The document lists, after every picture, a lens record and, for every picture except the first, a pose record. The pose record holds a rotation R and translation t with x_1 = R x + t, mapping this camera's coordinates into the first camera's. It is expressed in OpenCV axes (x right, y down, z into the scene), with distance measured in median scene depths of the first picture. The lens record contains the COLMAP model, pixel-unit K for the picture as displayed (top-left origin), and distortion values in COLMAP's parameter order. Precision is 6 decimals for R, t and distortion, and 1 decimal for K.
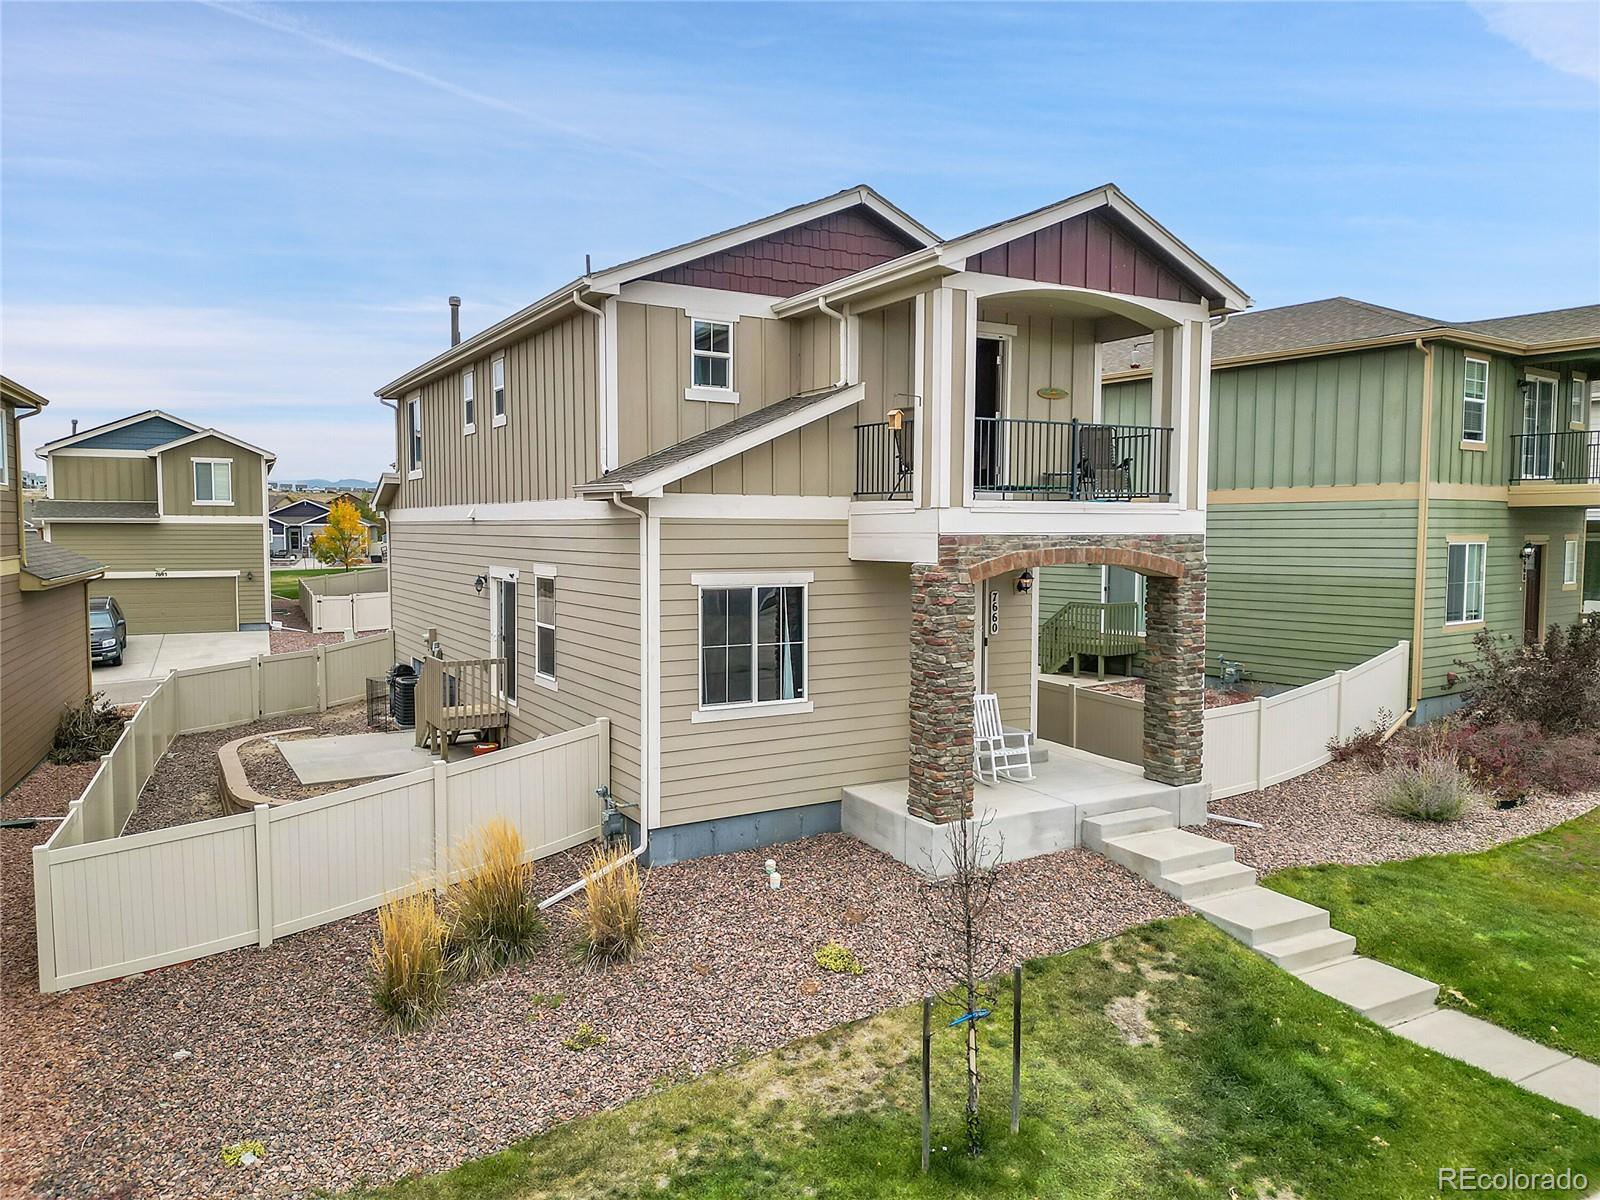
lens RADIAL K [[1111.7, 0, 799.3], [0, 1111.7, 590.6], [0, 0, 1]] dist [0.094584, -0.103990]
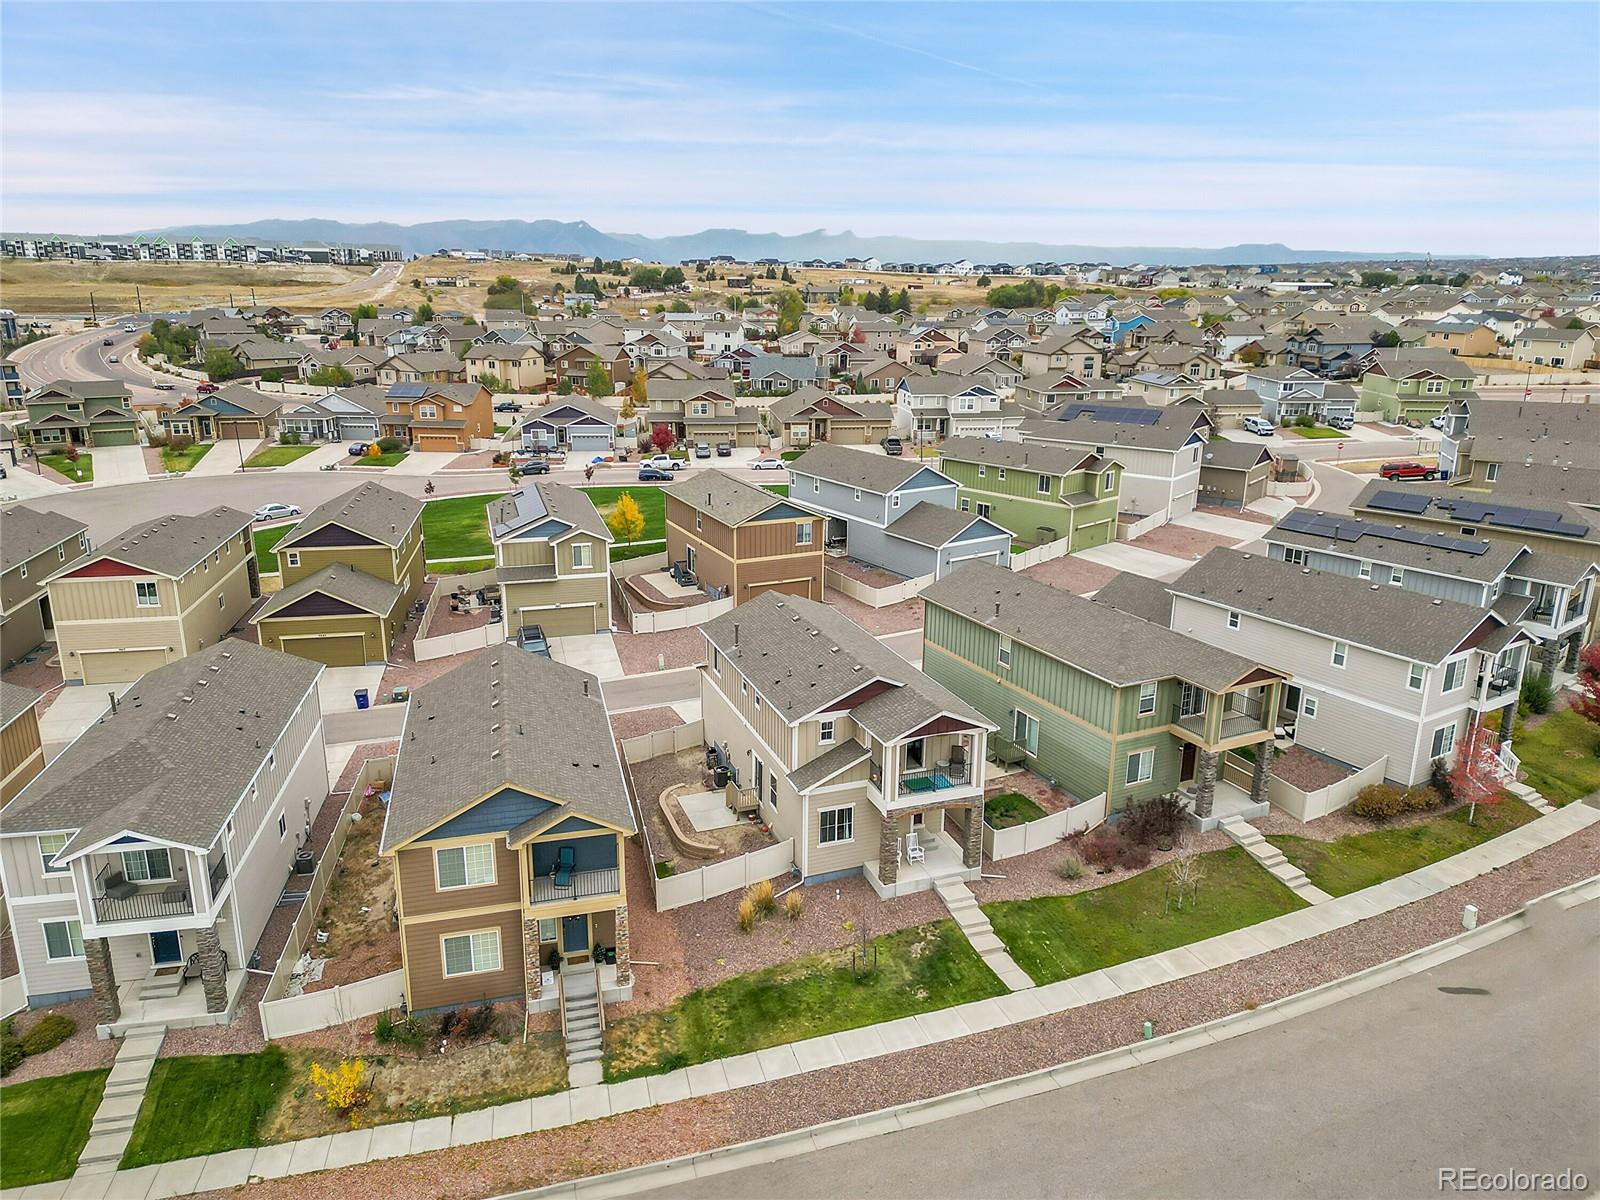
lens RADIAL K [[1111.7, 0, 799.3], [0, 1111.7, 590.6], [0, 0, 1]] dist [0.094584, -0.103990]
pose [[0.985990, 0.052223, -0.158417, 0.346951], [-0.016386, 0.975458, 0.219574, -1.383294], [0.165996, -0.213902, 0.962648, -2.116097]]
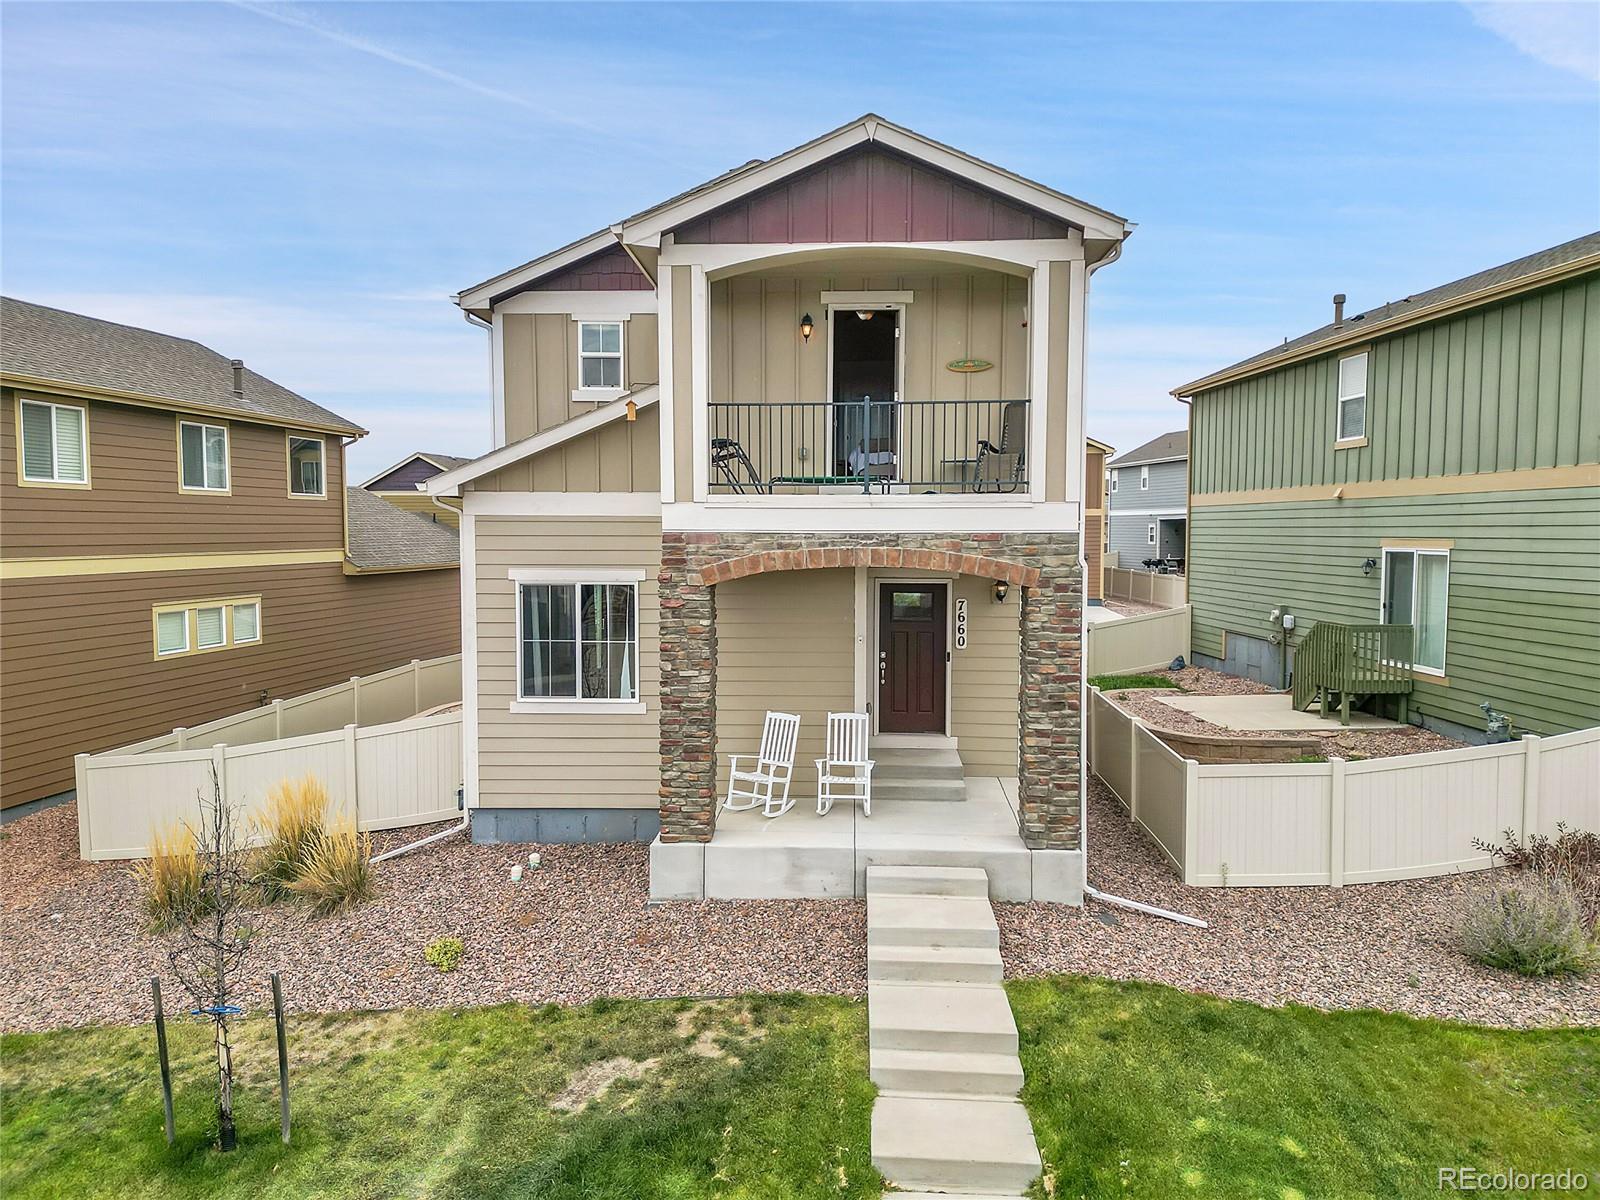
lens RADIAL K [[1111.7, 0, 799.3], [0, 1111.7, 590.6], [0, 0, 1]] dist [0.094584, -0.103990]
pose [[0.832123, 0.029728, -0.553793, 0.684580], [-0.030036, 0.999512, 0.008524, -0.011725], [0.553777, 0.009541, 0.832611, 0.267324]]
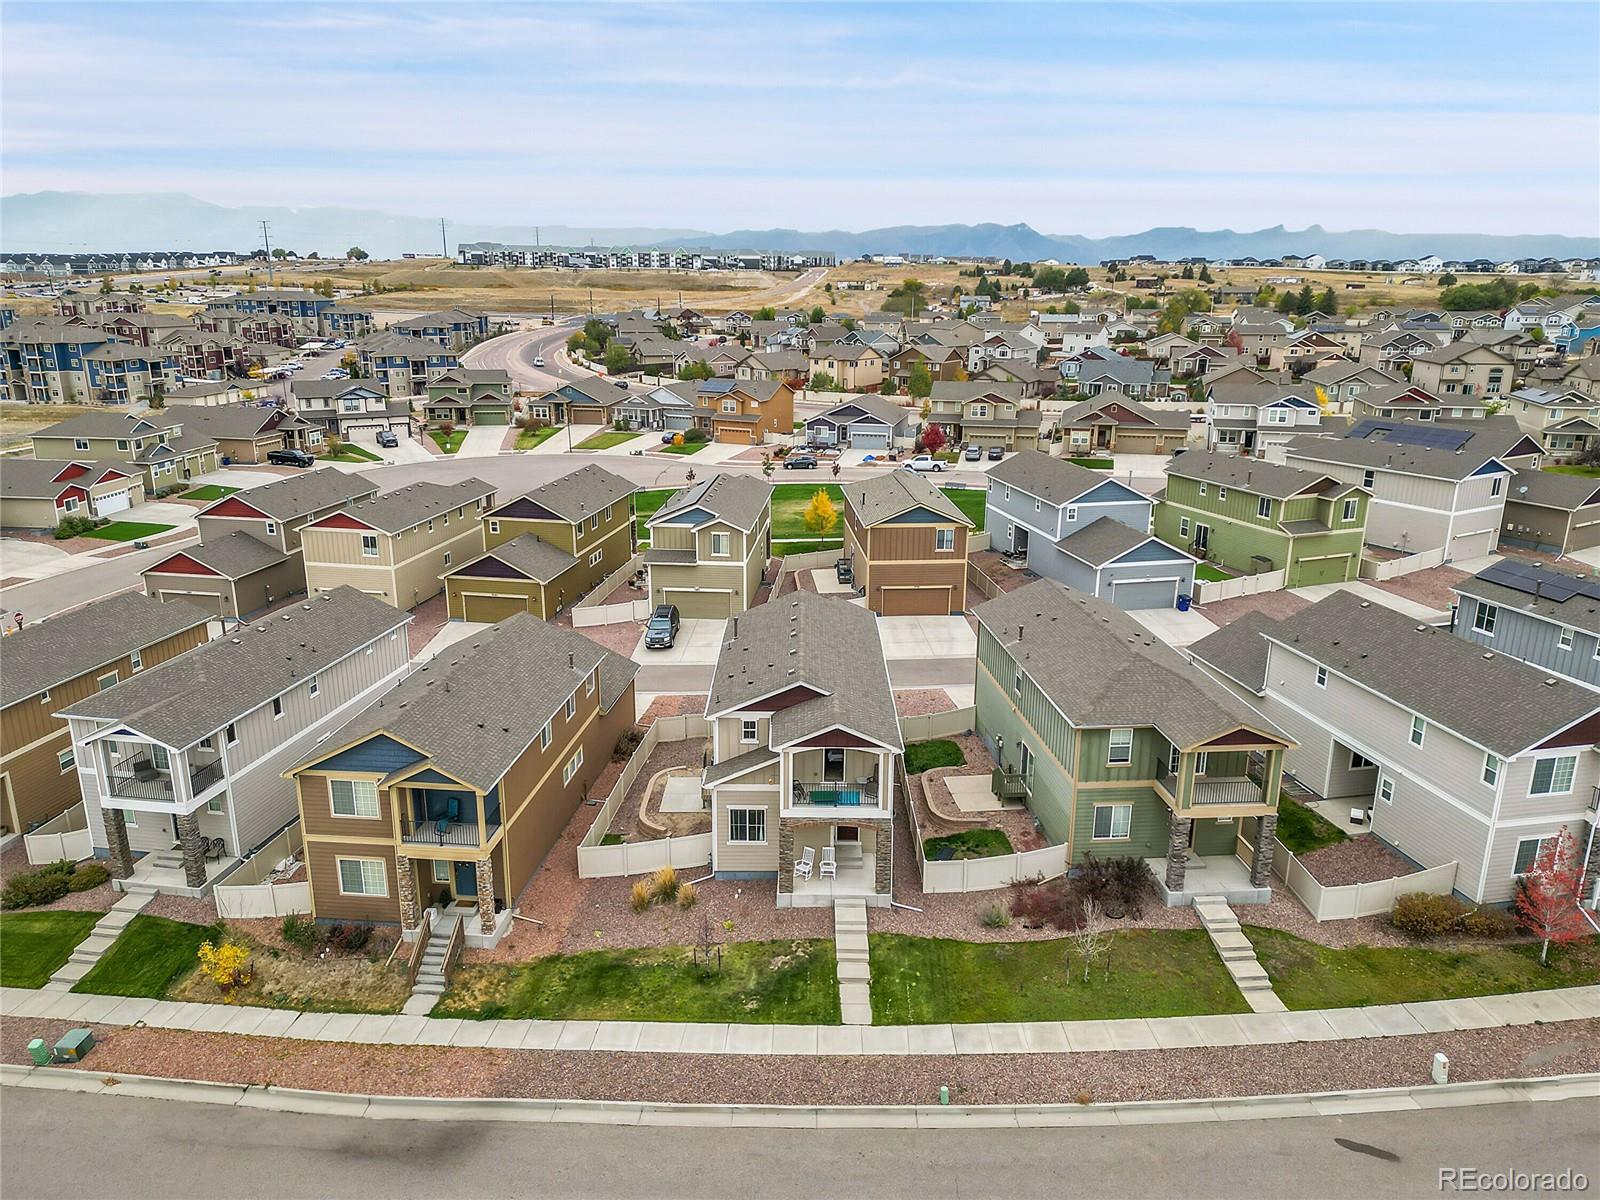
lens RADIAL K [[1111.7, 0, 799.3], [0, 1111.7, 590.6], [0, 0, 1]] dist [0.094584, -0.103990]
pose [[0.859477, 0.143062, -0.490748, 1.642772], [-0.032673, 0.973450, 0.226556, -1.406929], [0.510130, -0.178685, 0.841332, -1.624331]]
